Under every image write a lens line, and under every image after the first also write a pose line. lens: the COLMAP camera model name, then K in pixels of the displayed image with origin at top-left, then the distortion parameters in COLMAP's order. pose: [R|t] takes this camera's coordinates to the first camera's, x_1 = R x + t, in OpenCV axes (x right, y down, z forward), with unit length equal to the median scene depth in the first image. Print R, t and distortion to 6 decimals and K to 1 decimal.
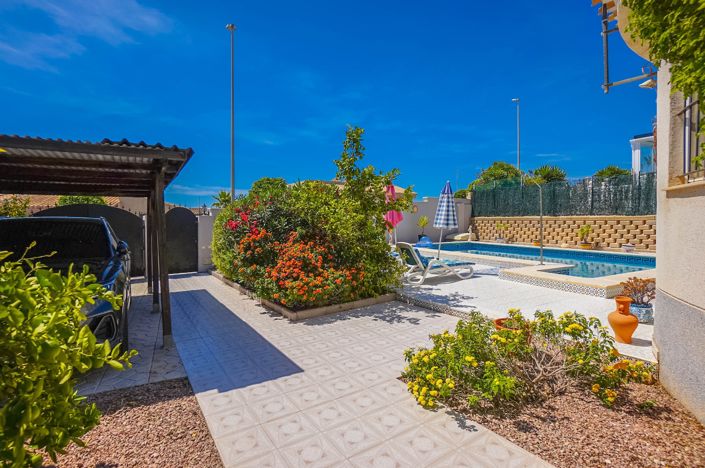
lens RADIAL K [[364.9, 0, 343.0], [0, 364.9, 231.5], [0, 0, 1]] dist [-0.017217, 0.001425]
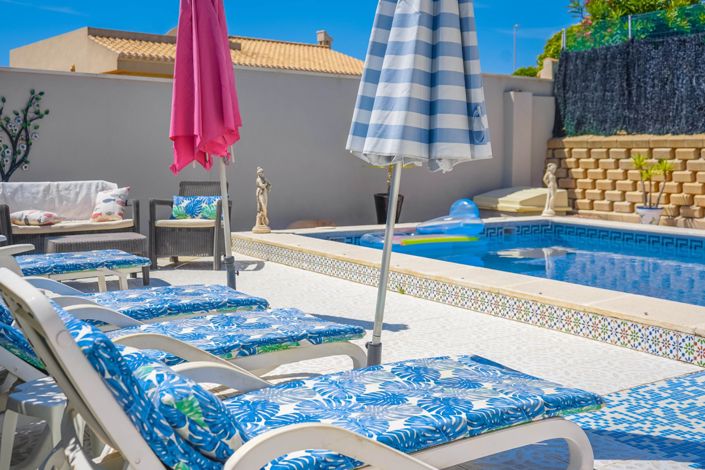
lens RADIAL K [[876.3, 0, 350.6], [0, 876.3, 233.4], [0, 0, 1]] dist [0.016577, 0.000000]
pose [[0.992798, -0.004455, 0.119715, 0.101768], [-0.002291, 0.998419, 0.056161, 0.000681], [-0.119776, -0.056031, 0.991219, 0.306638]]
